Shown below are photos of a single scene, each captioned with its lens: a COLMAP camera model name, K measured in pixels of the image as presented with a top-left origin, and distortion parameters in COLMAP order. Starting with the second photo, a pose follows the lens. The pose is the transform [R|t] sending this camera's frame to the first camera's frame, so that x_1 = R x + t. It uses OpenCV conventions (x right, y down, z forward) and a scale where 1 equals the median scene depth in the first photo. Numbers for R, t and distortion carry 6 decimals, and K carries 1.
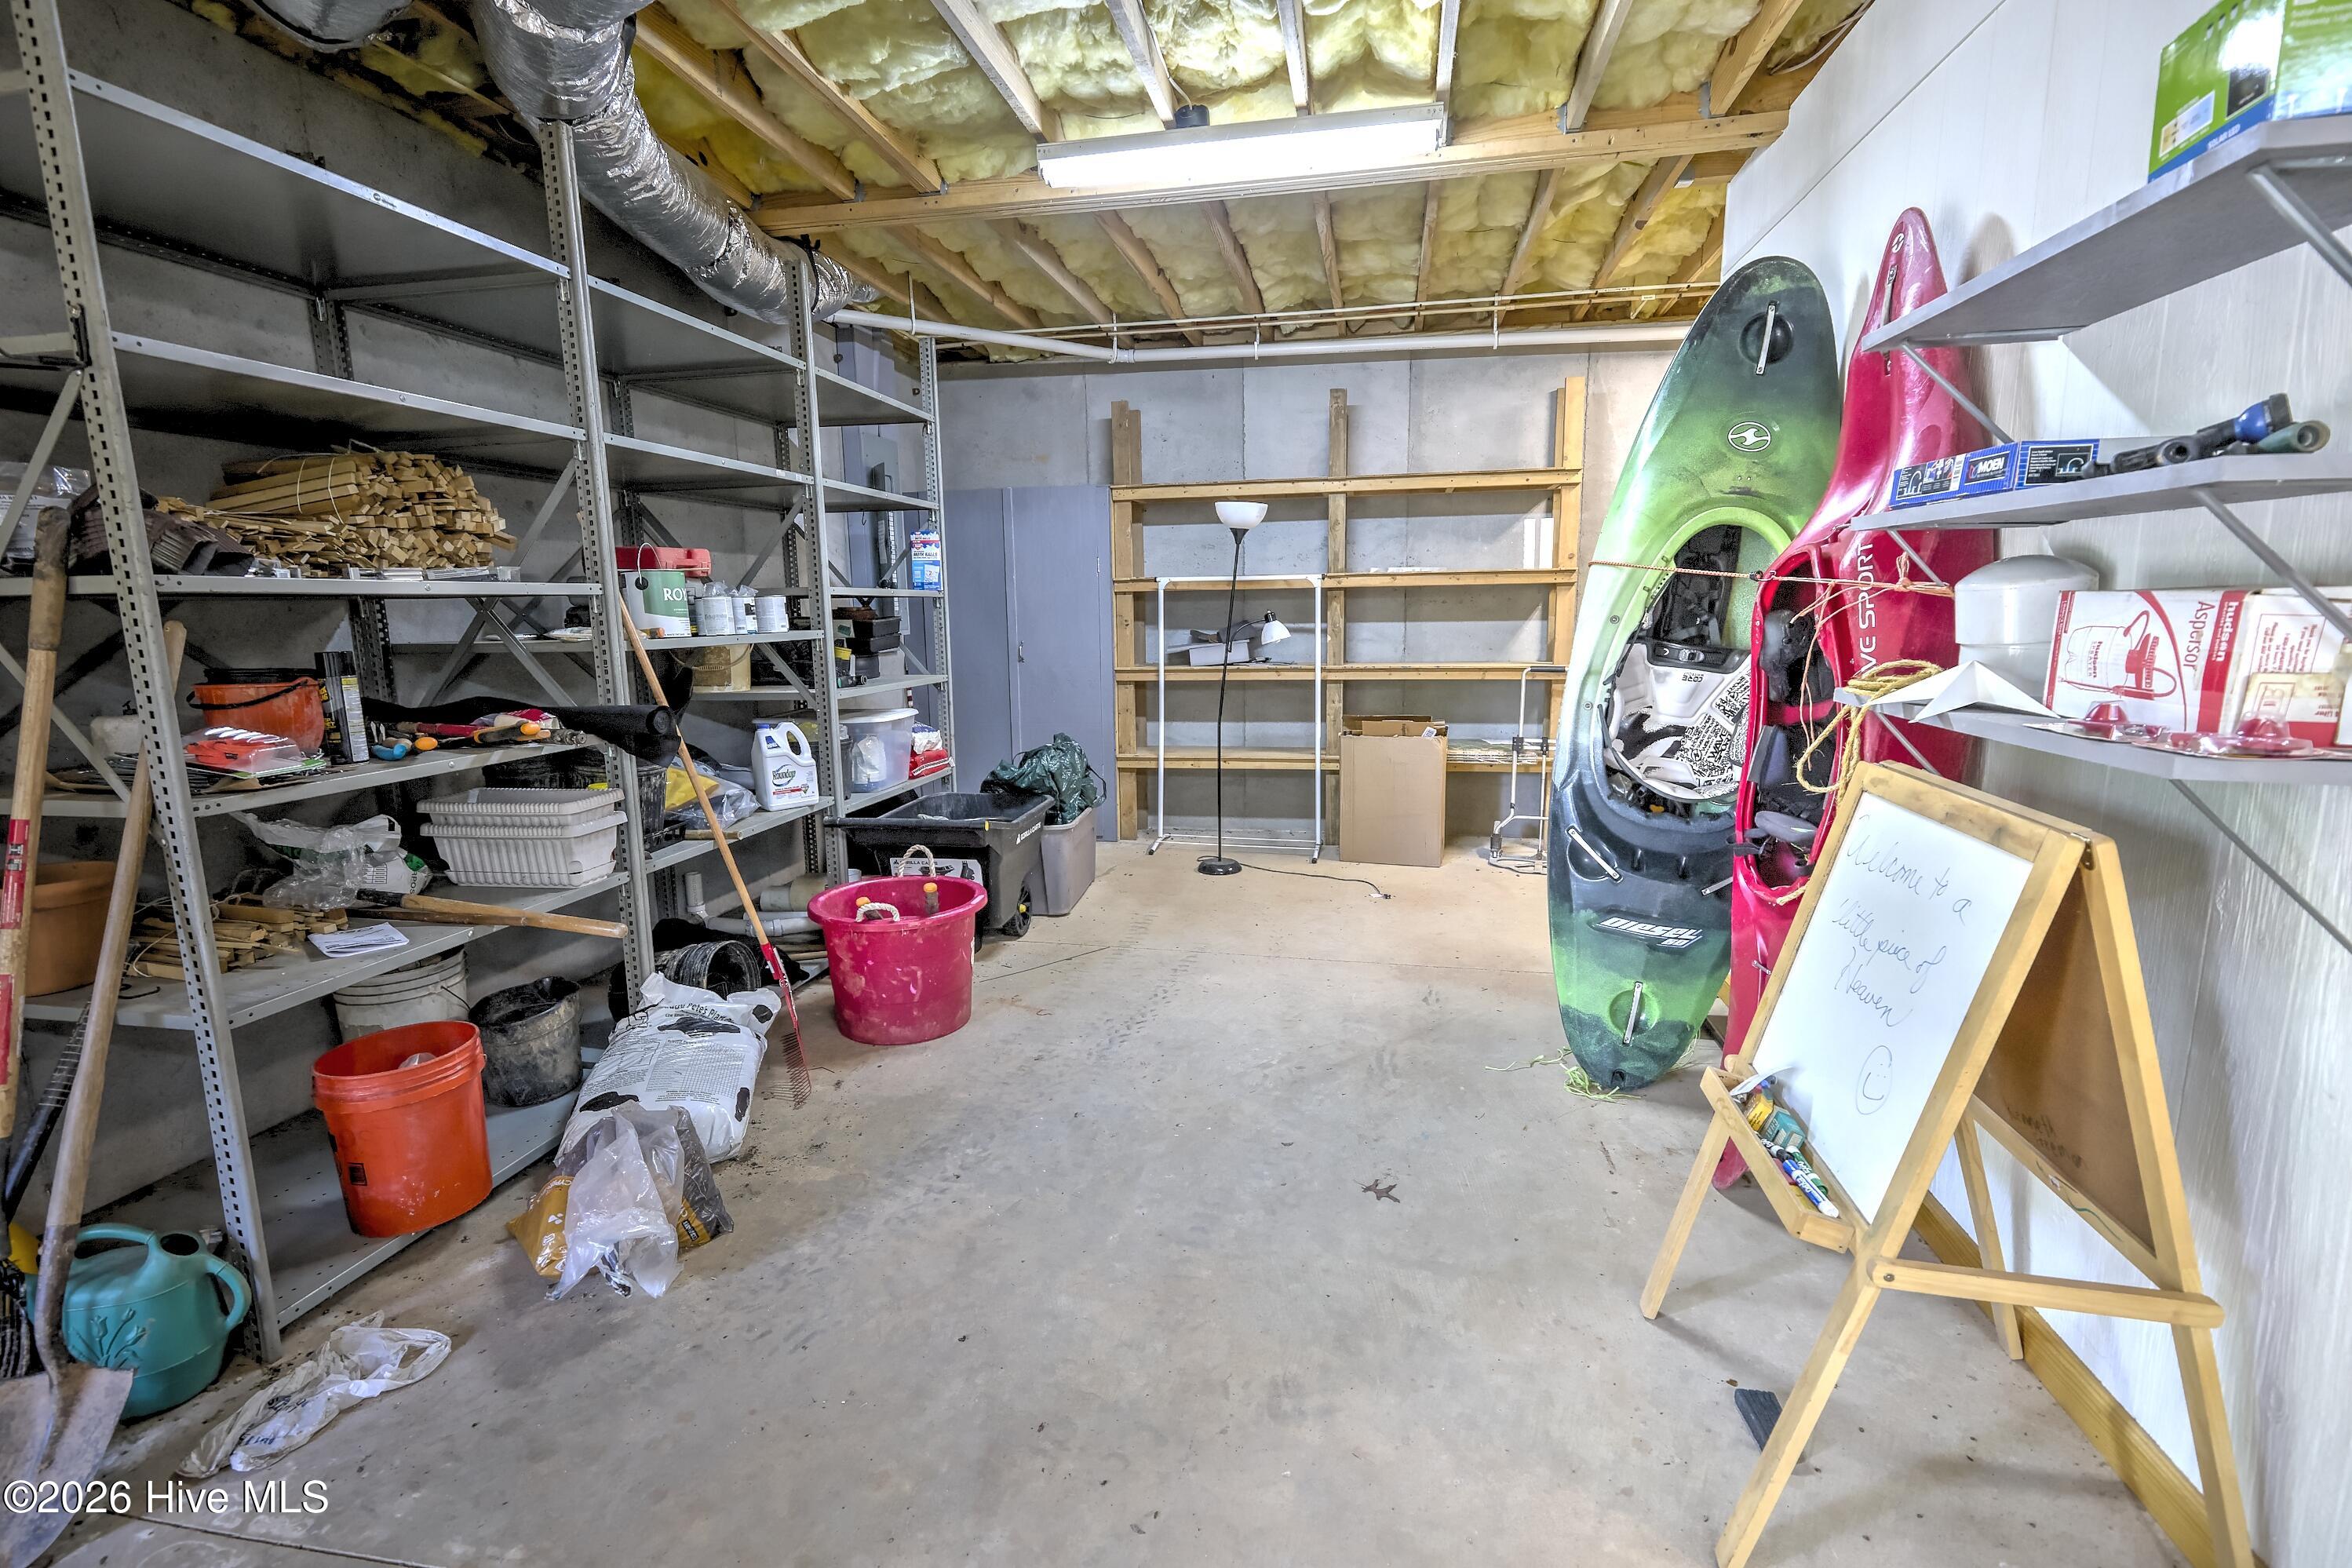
lens RADIAL K [[1085.0, 0, 1176.0], [0, 1085.0, 784.0], [0, 0, 1]] dist [0.002594, 0.000101]
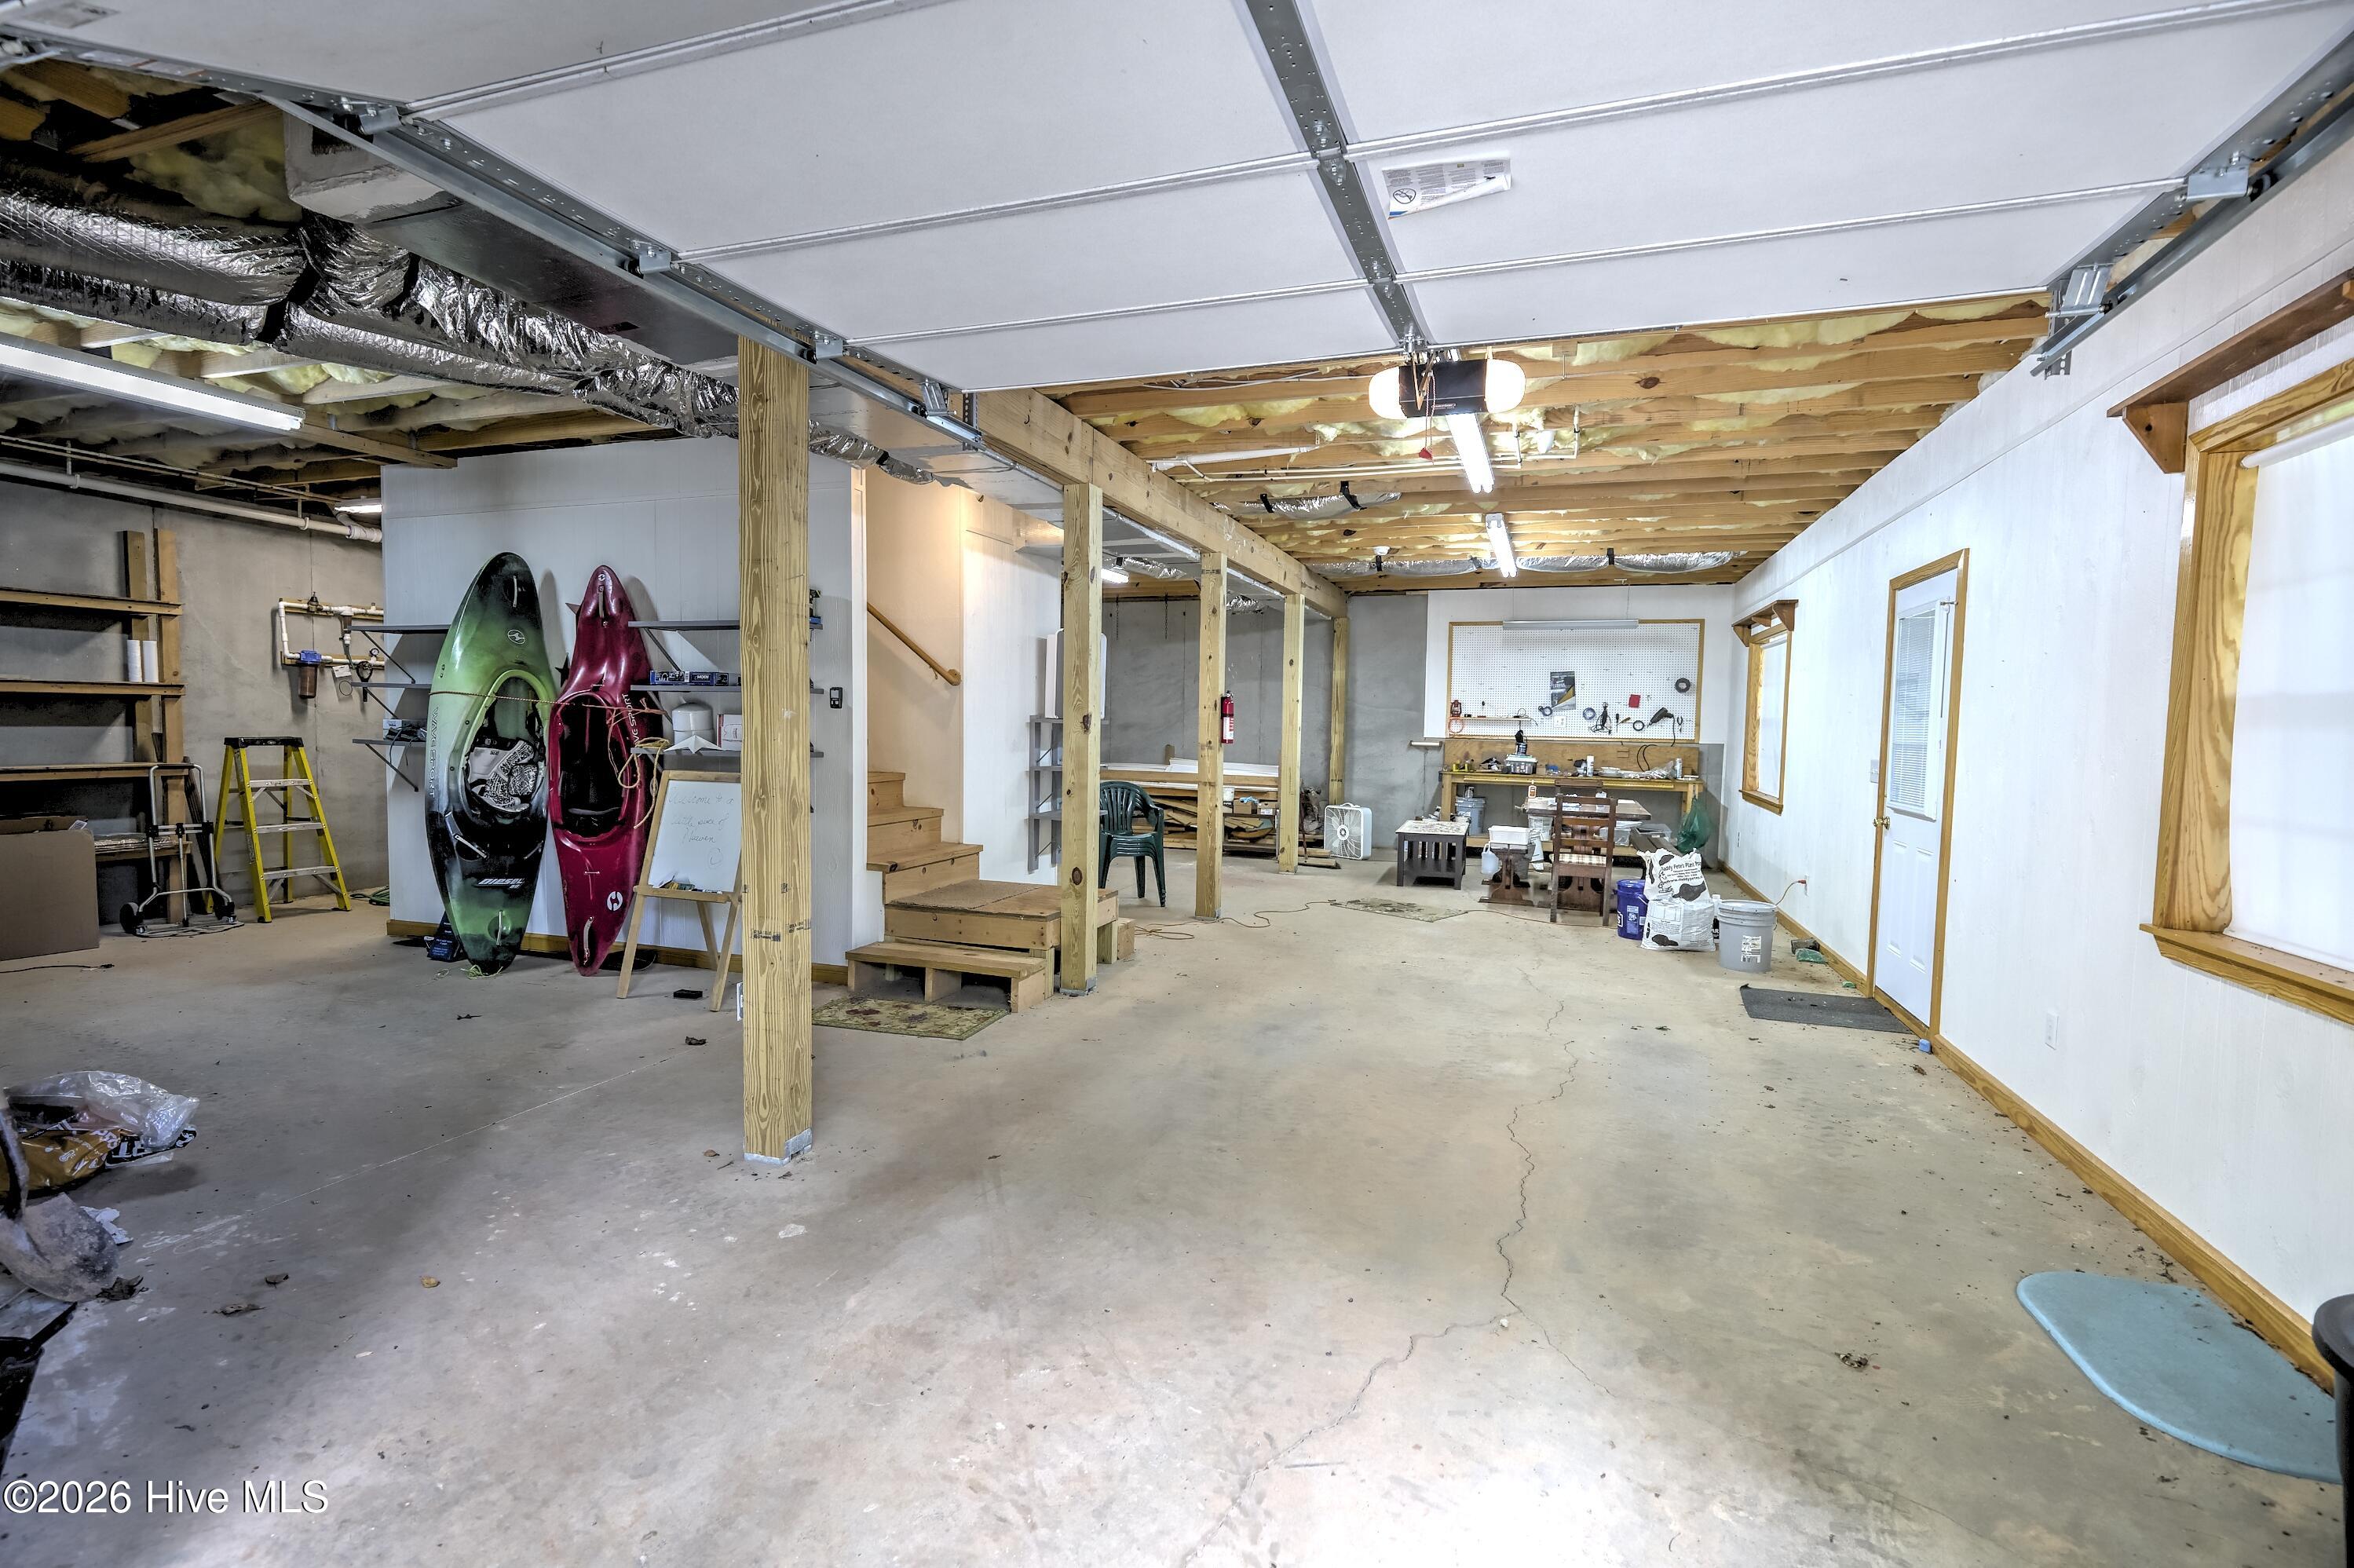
lens RADIAL K [[1068.6, 0, 1177.0], [0, 1068.6, 784.0], [0, 0, 1]] dist [0.002681, 0.000291]
pose [[0.141227, -0.040600, 0.989144, -1.107592], [0.148038, 0.988790, 0.019449, 0.089094], [-0.978846, 0.143684, 0.145655, -0.413810]]
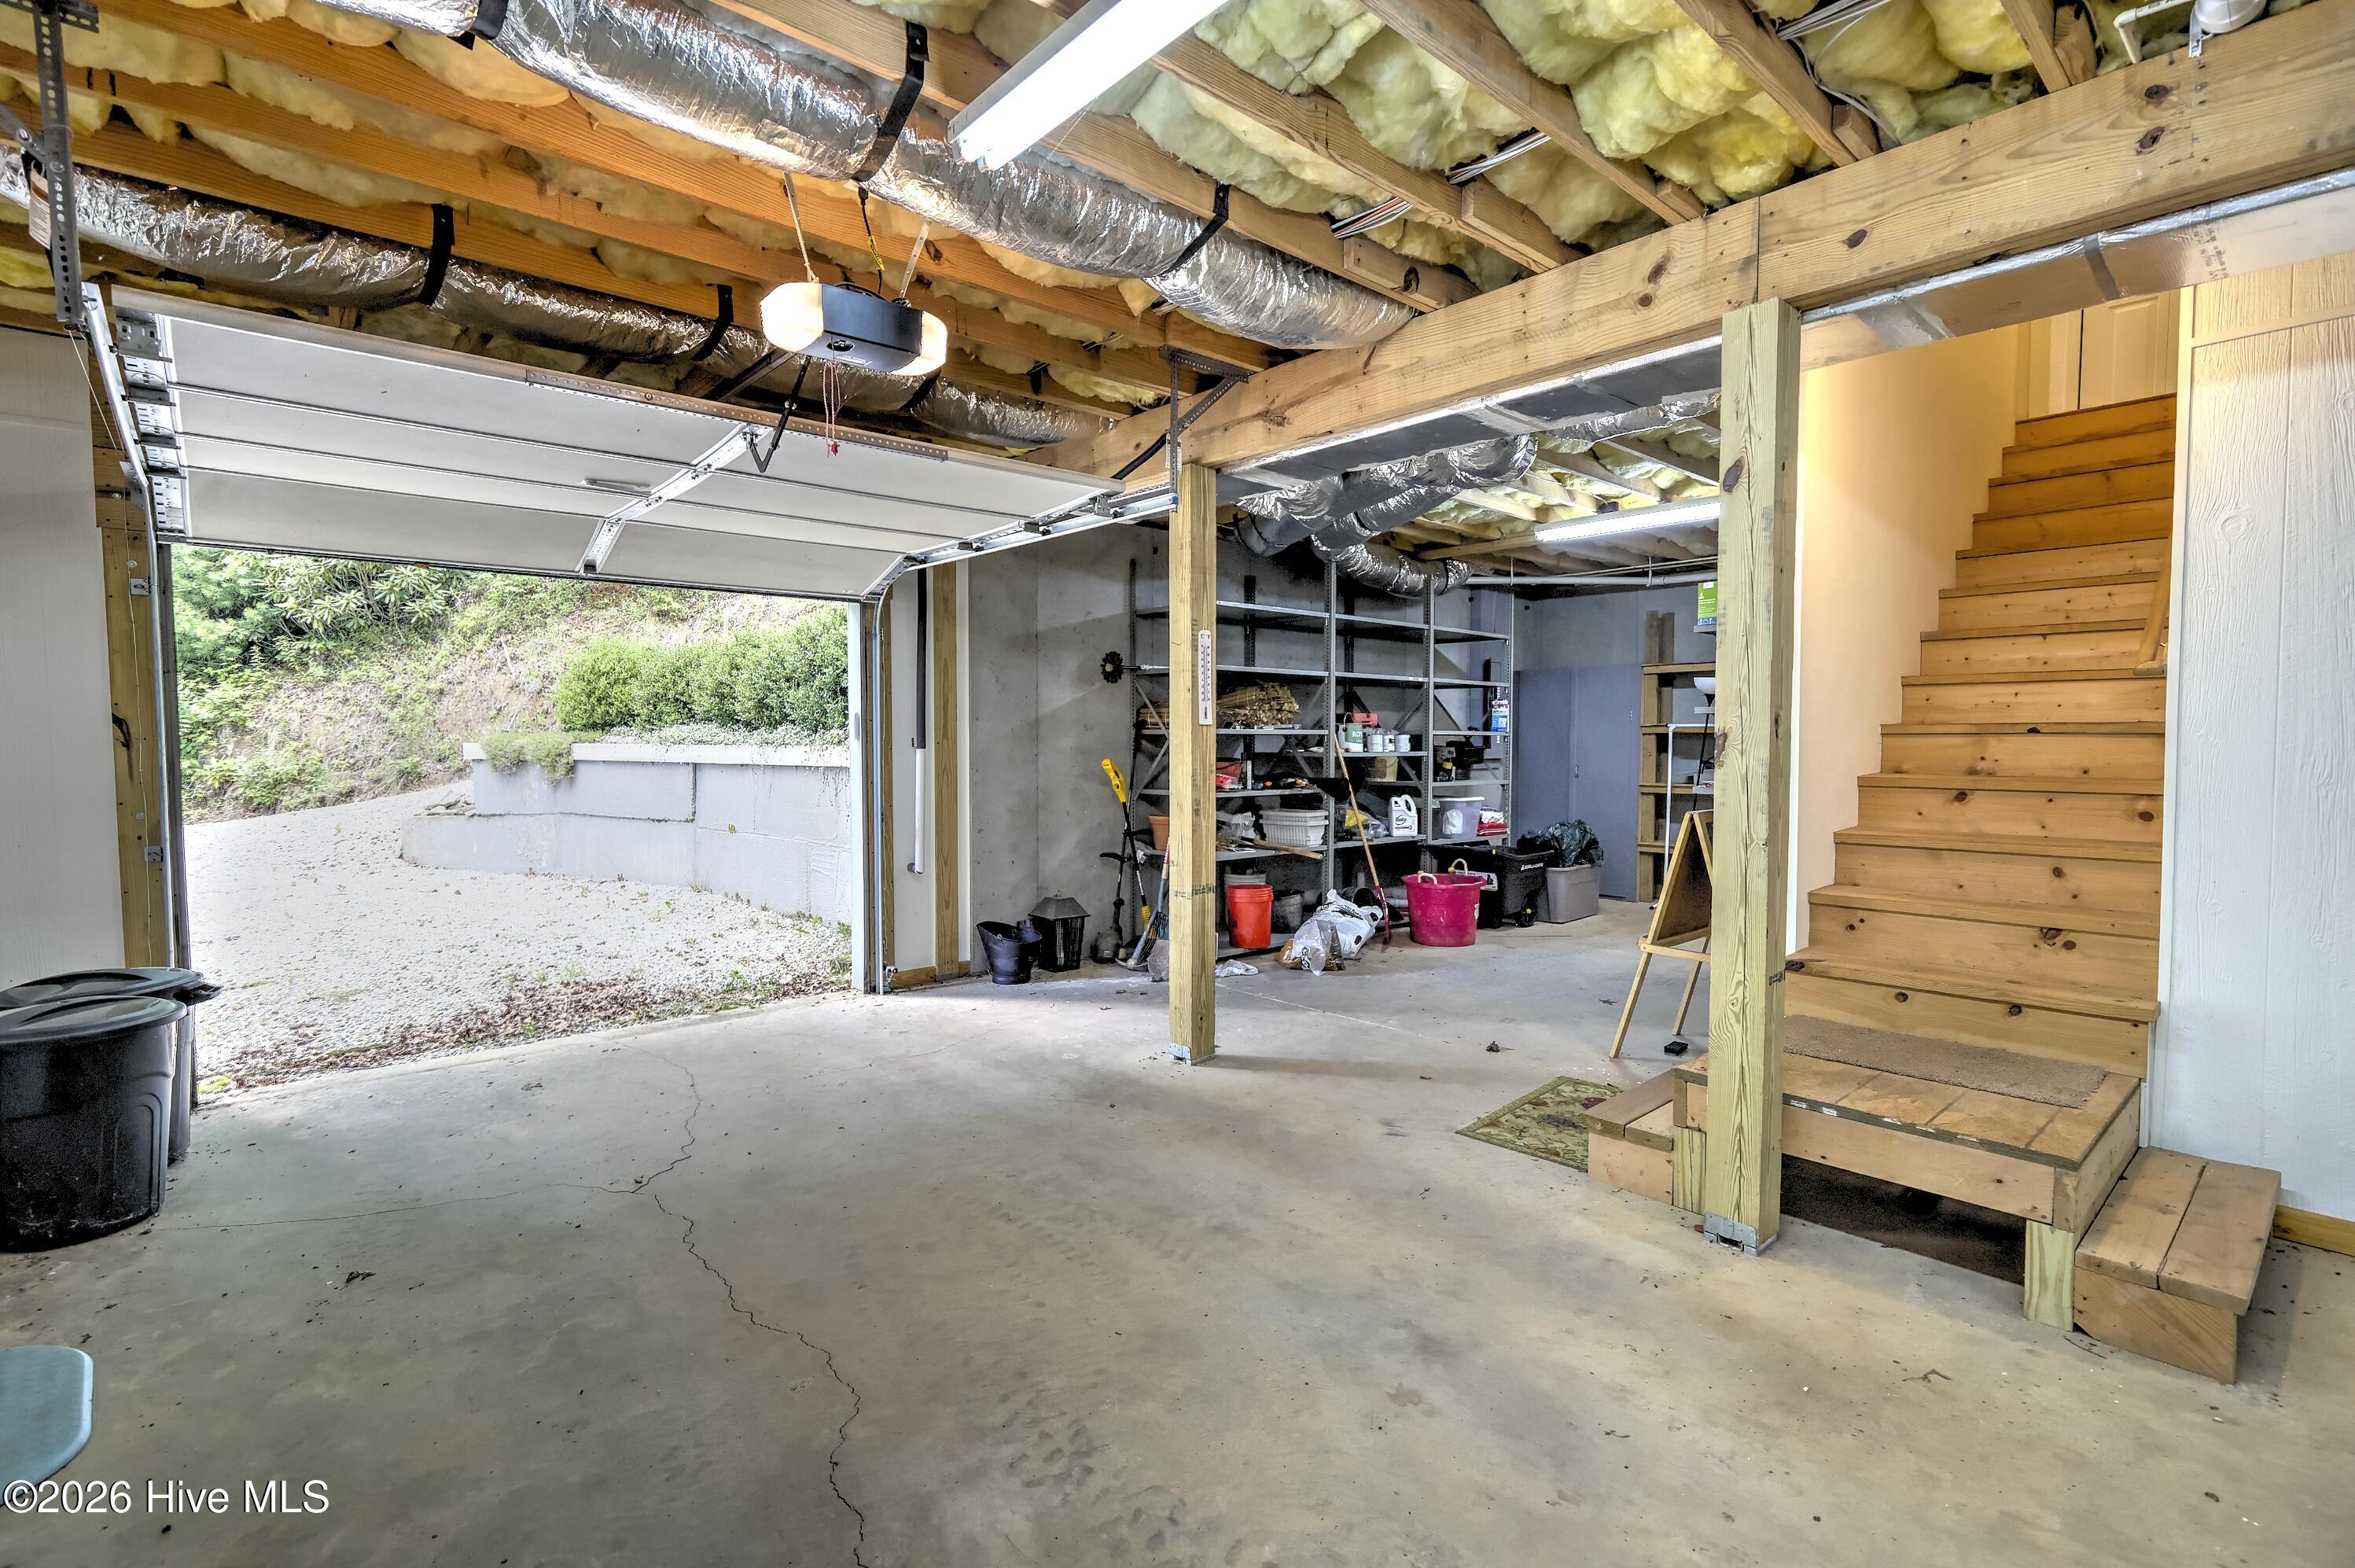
lens RADIAL K [[1086.4, 0, 1177.5], [0, 1086.4, 784.0], [0, 0, 1]] dist [0.002594, 0.000101]
pose [[0.799010, 0.038472, -0.600085, 0.605402], [-0.110768, 0.990290, -0.083998, 0.162833], [0.591027, 0.133585, 0.795514, -1.023011]]
